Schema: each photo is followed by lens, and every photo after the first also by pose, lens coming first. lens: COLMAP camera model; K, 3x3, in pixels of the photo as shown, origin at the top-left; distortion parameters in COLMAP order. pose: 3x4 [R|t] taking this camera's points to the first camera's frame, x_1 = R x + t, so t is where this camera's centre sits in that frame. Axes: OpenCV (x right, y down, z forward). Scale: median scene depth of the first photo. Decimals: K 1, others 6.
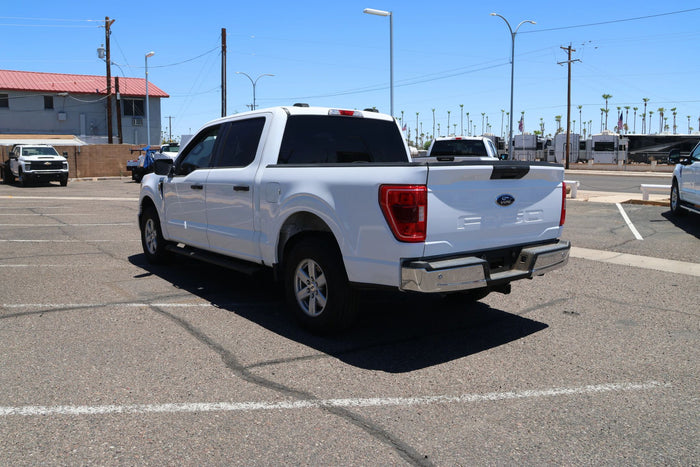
lens RADIAL K [[570.1, 0, 346.5], [0, 570.1, 229.0], [0, 0, 1]] dist [-0.107294, 0.056997]
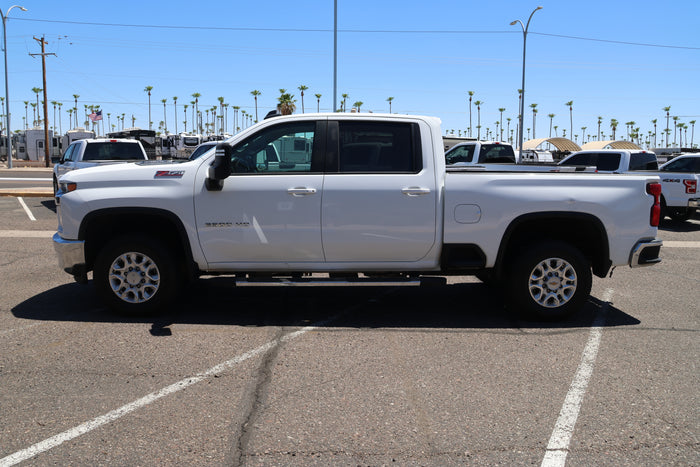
lens RADIAL K [[570.1, 0, 352.2], [0, 570.1, 234.3], [0, 0, 1]] dist [-0.107294, 0.056997]
pose [[0.574321, -0.098057, 0.812736, -0.105672], [0.083785, 0.994628, 0.060795, -0.007616], [-0.814331, 0.033180, 0.579451, 0.037727]]
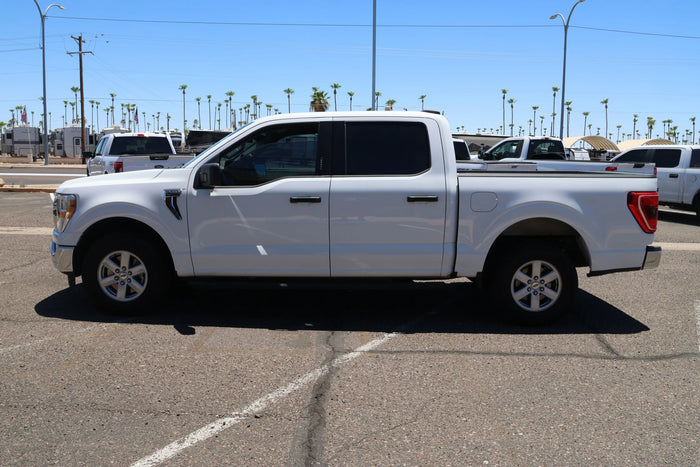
lens RADIAL K [[570.1, 0, 350.8], [0, 570.1, 229.5], [0, 0, 1]] dist [-0.107294, 0.056997]
pose [[0.620644, -0.089083, 0.779015, -0.096070], [0.079185, 0.995567, 0.050760, -0.007685], [-0.780084, 0.030182, 0.624947, 0.050095]]
